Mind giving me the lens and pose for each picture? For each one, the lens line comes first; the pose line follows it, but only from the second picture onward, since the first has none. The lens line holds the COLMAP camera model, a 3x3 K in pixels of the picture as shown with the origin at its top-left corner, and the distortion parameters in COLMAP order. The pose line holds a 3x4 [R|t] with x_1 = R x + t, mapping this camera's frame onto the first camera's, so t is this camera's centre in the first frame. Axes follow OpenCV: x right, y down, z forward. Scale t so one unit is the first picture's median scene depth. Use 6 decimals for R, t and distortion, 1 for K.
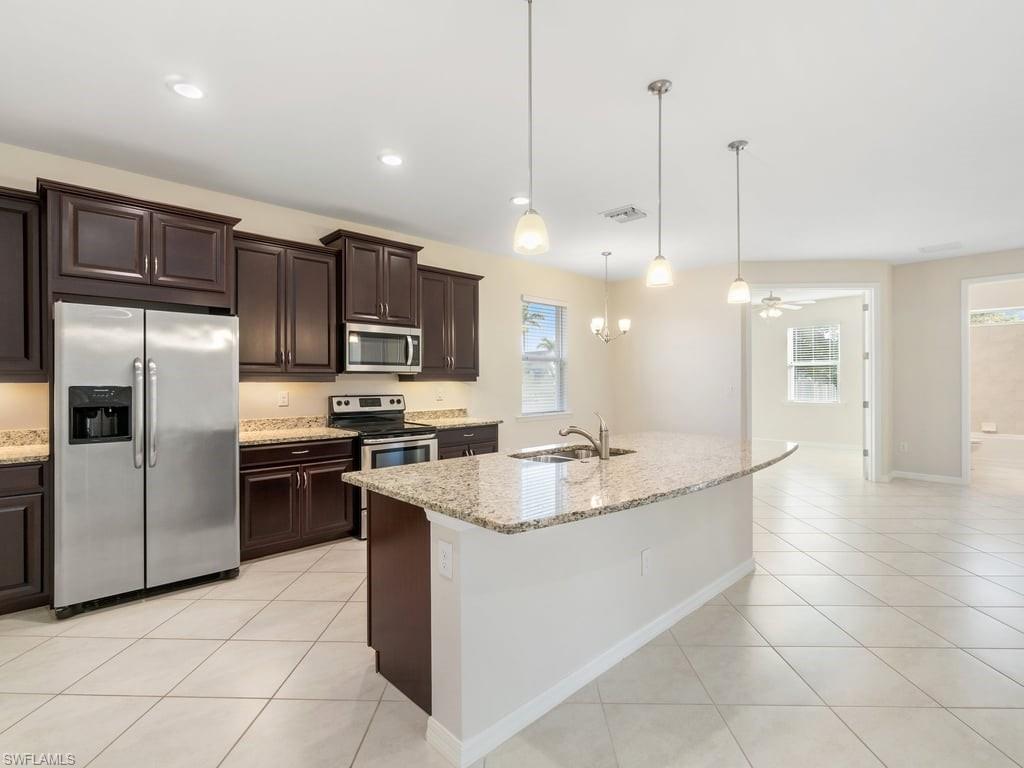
lens RADIAL K [[496.0, 0, 505.6], [0, 496.0, 379.8], [0, 0, 1]] dist [0.001125, 0.000351]
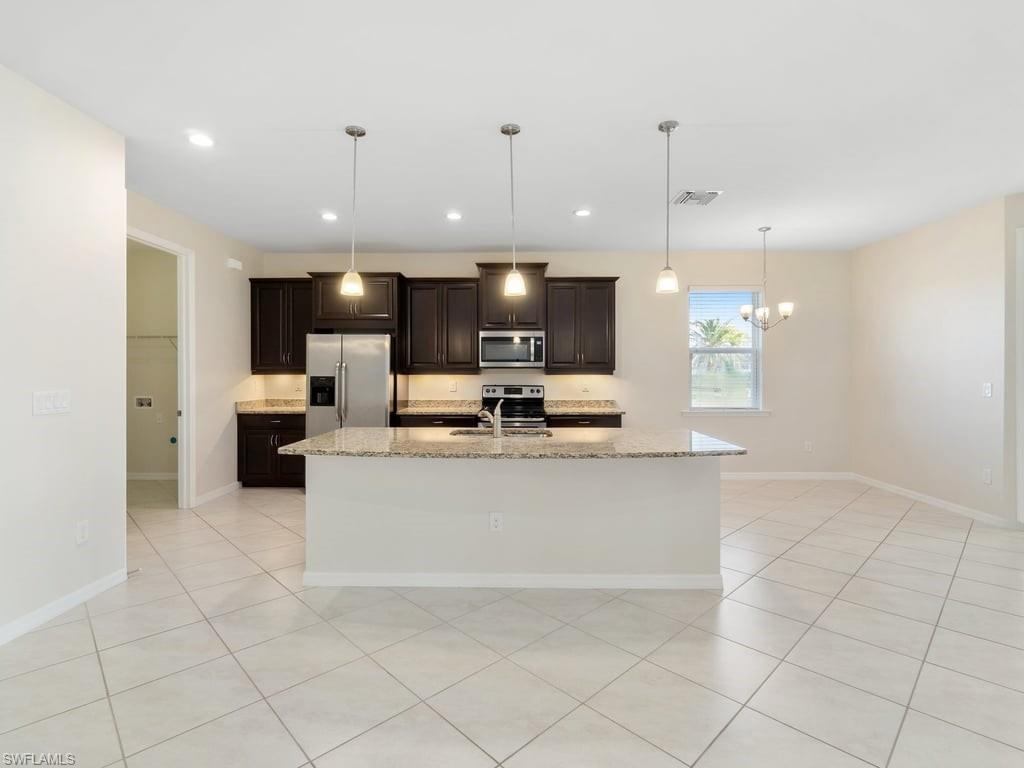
lens RADIAL K [[498.1, 0, 511.0], [0, 498.1, 377.6], [0, 0, 1]] dist [0.002156, 0.000489]
pose [[0.720050, 0.005400, -0.693901, 0.616924], [-0.000937, 0.999976, 0.006809, 0.002321], [0.693922, -0.004253, 0.720038, 0.069408]]
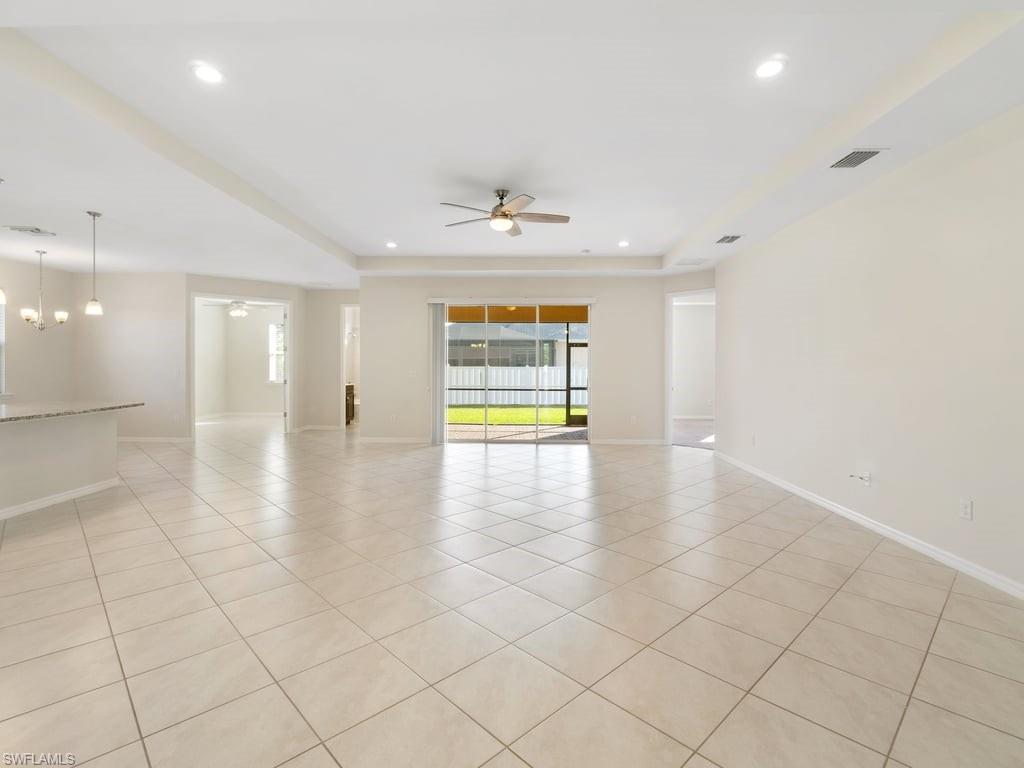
lens RADIAL K [[502.2, 0, 508.3], [0, 502.2, 375.6], [0, 0, 1]] dist [-0.006030, -0.000733]
pose [[0.705285, -0.006960, 0.708890, 0.183759], [-0.006864, 0.999838, 0.016645, 0.002536], [-0.708890, -0.016605, 0.705123, -0.712082]]
